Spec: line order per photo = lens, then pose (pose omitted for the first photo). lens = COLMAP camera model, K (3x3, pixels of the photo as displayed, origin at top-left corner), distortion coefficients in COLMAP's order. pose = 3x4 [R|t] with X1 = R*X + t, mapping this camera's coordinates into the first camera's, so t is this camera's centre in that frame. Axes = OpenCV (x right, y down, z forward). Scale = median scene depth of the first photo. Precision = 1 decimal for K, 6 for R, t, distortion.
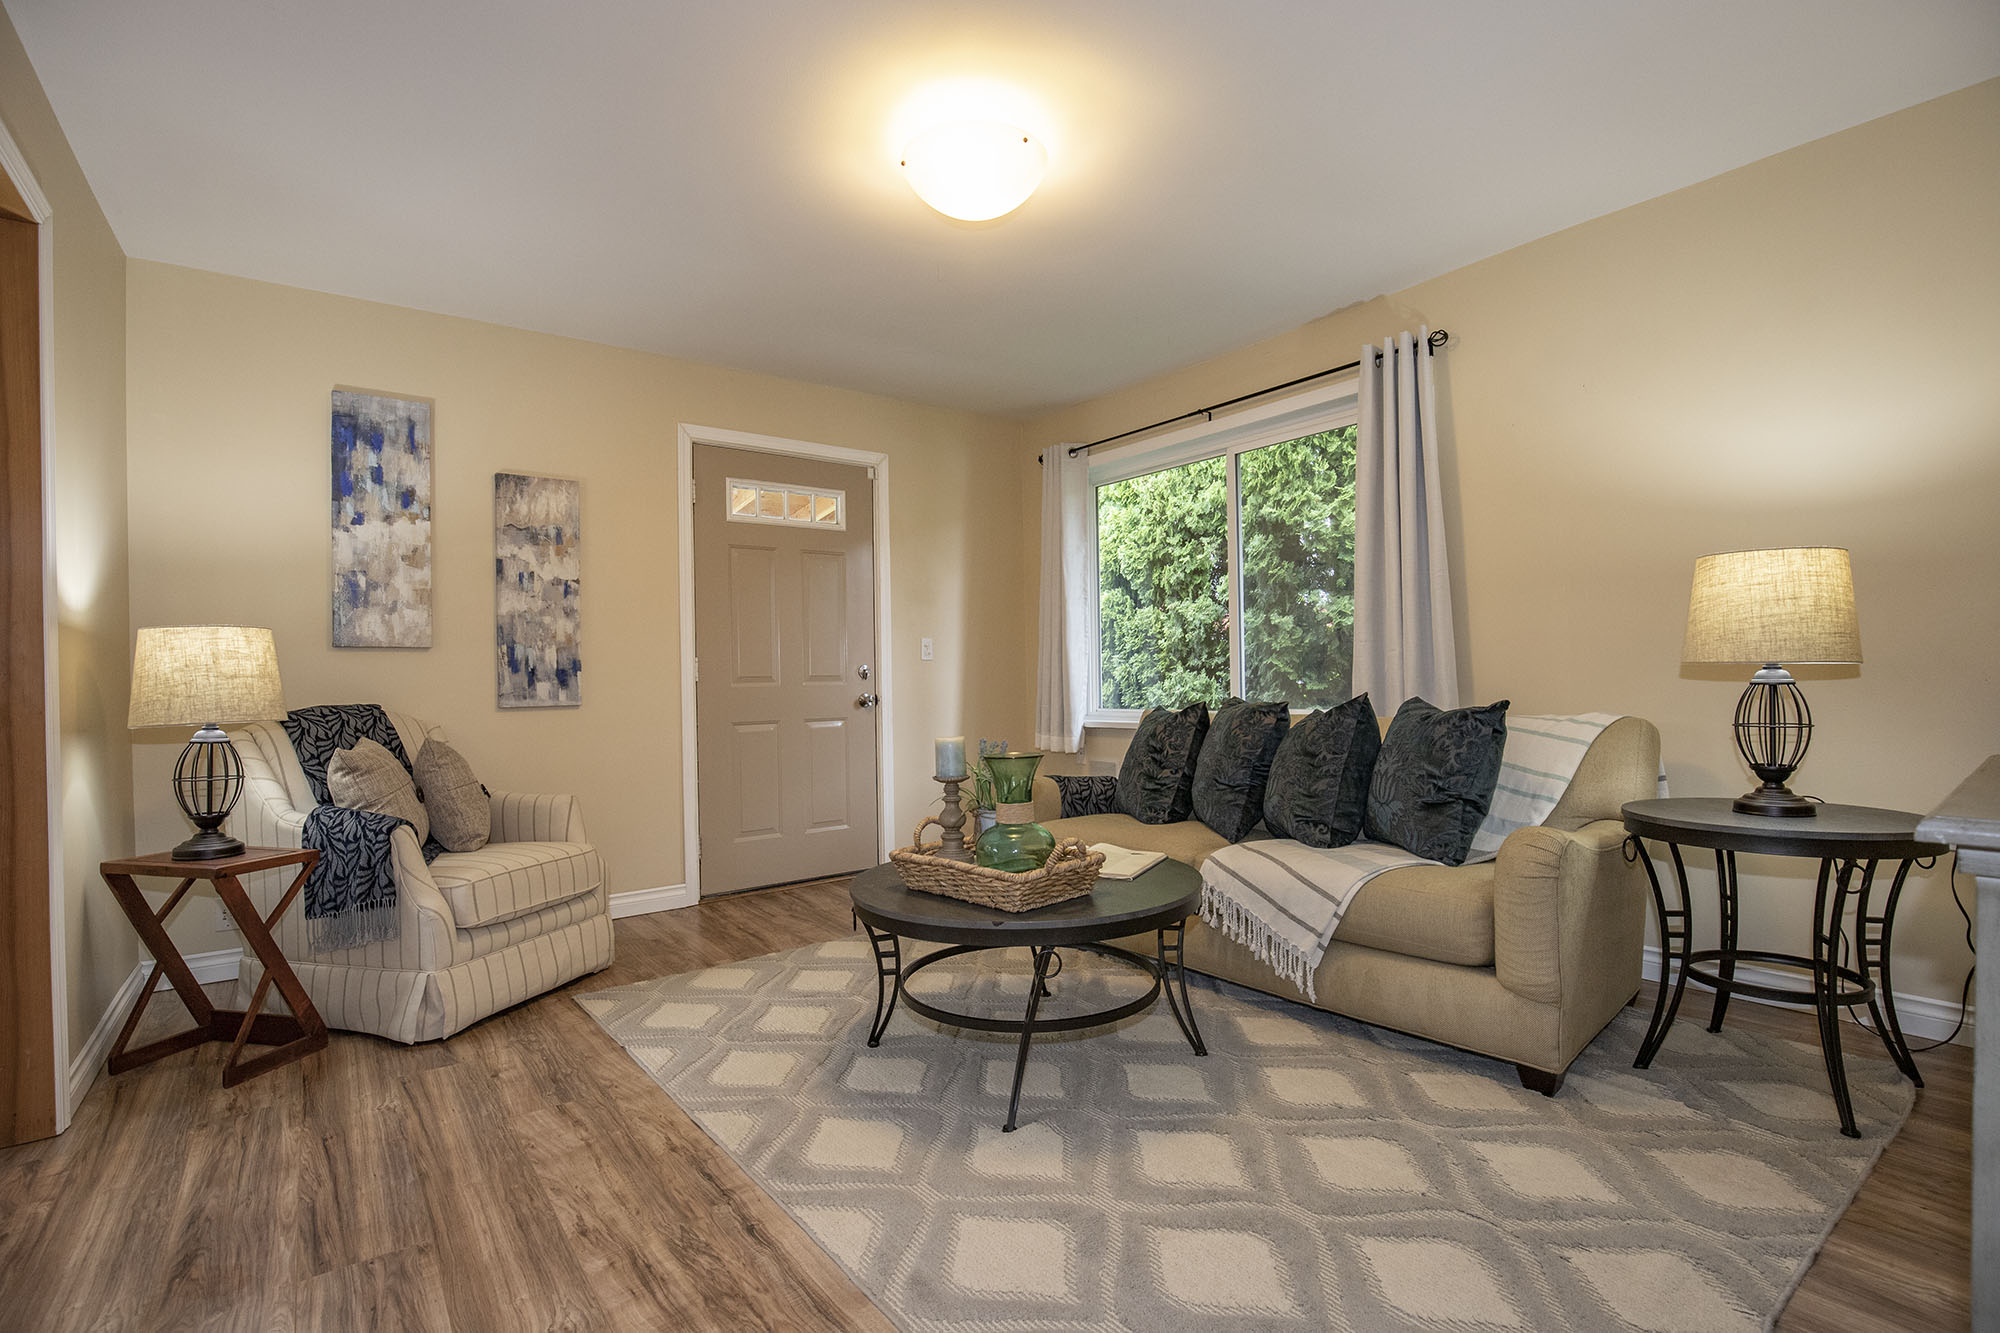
lens RADIAL K [[912.7, 0, 1007.0], [0, 912.7, 675.9], [0, 0, 1]] dist [-0.031677, 0.006774]
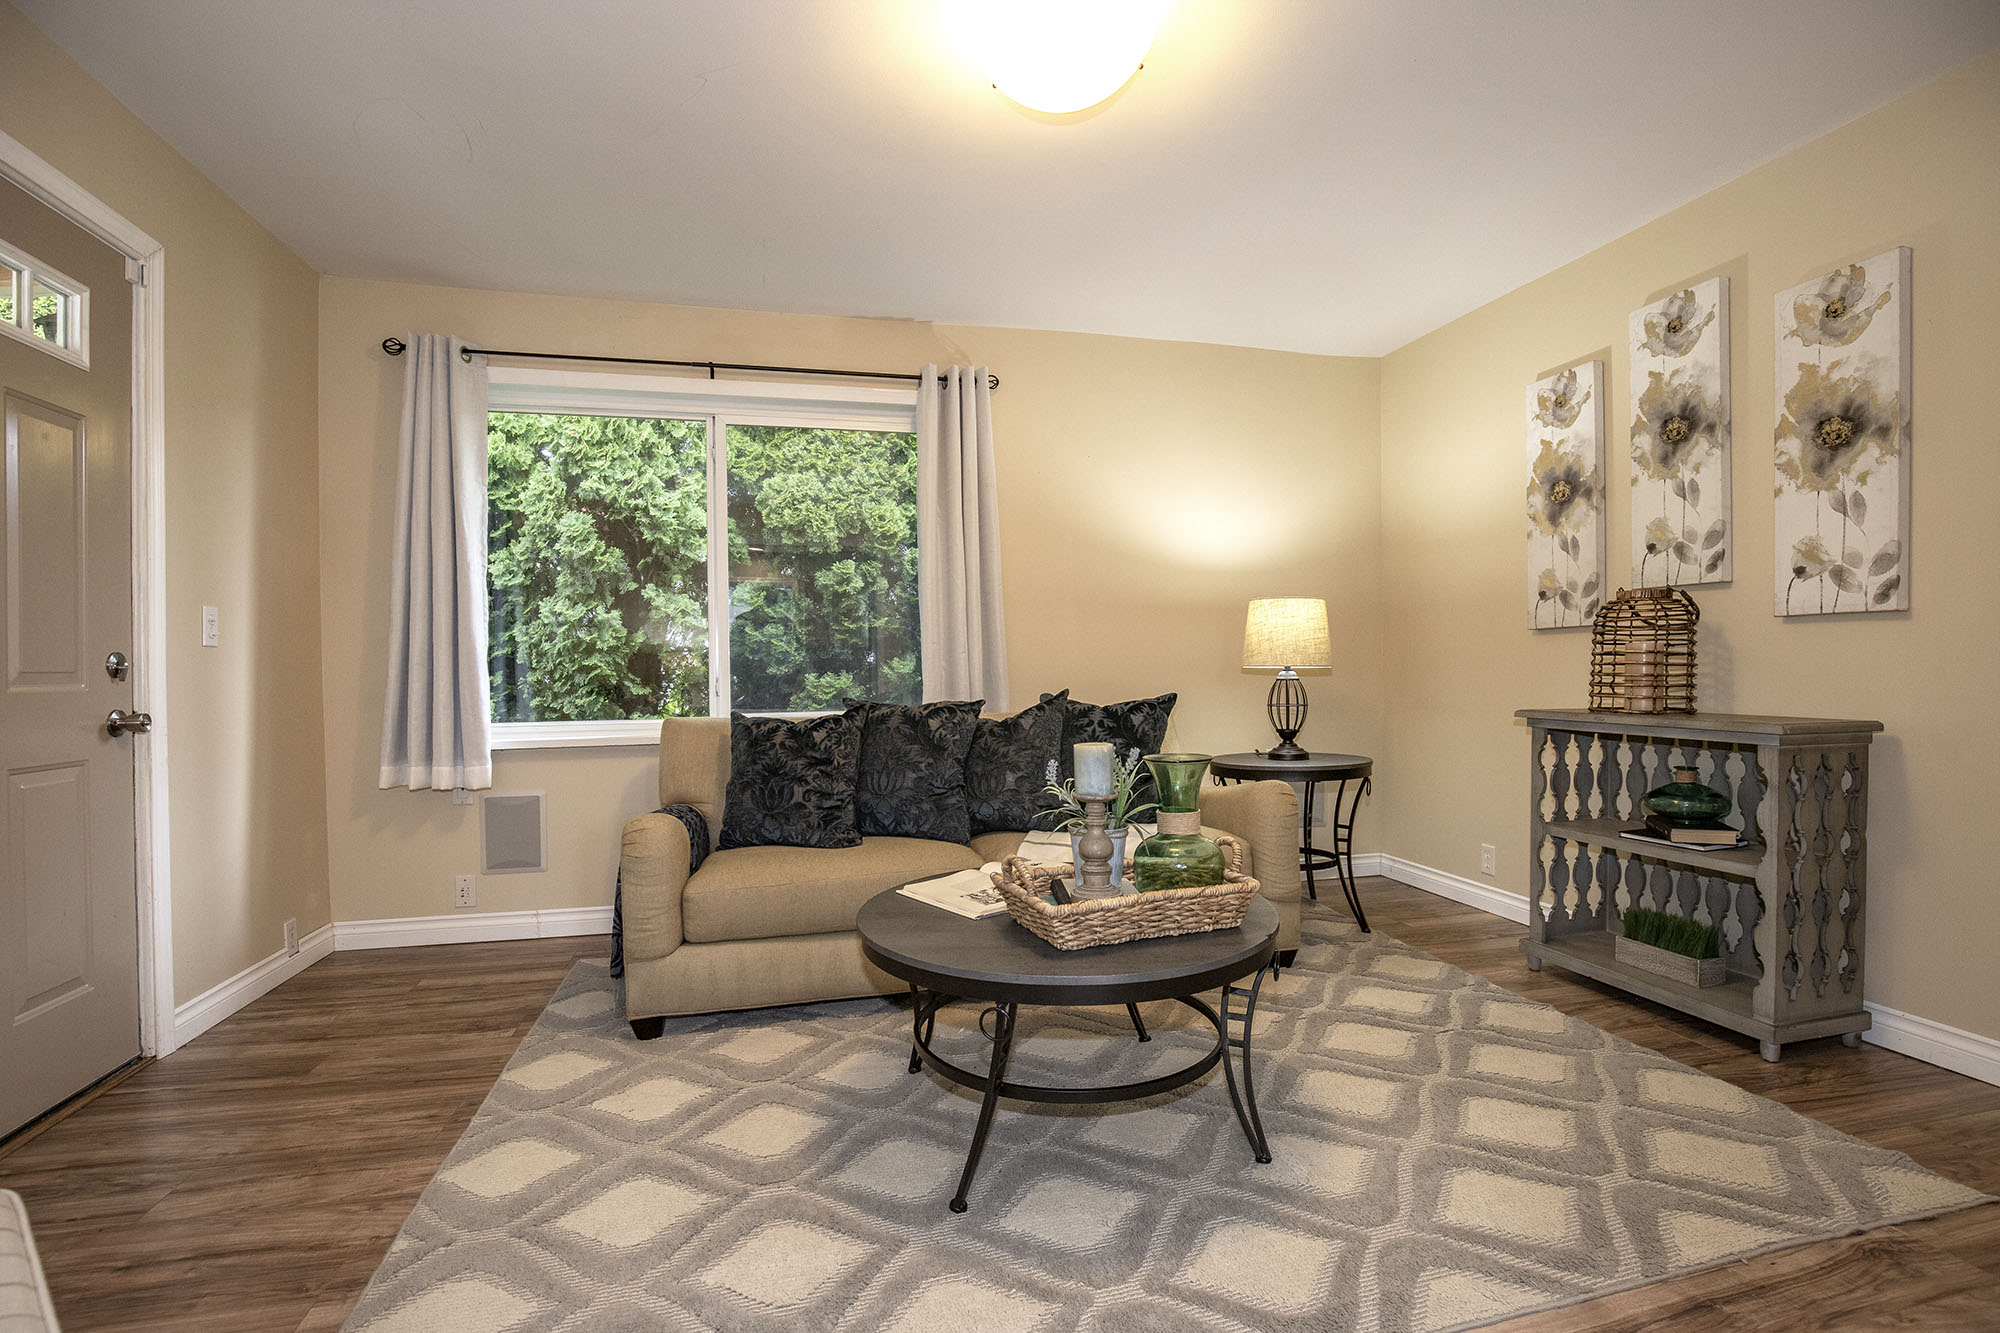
lens RADIAL K [[912.7, 0, 1002.8], [0, 912.7, 676.3], [0, 0, 1]] dist [-0.031677, 0.006774]
pose [[0.408491, 0.007708, 0.912730, -0.537598], [0.003779, 0.999942, -0.010135, 0.011119], [-0.912755, 0.007589, 0.408438, 0.491899]]
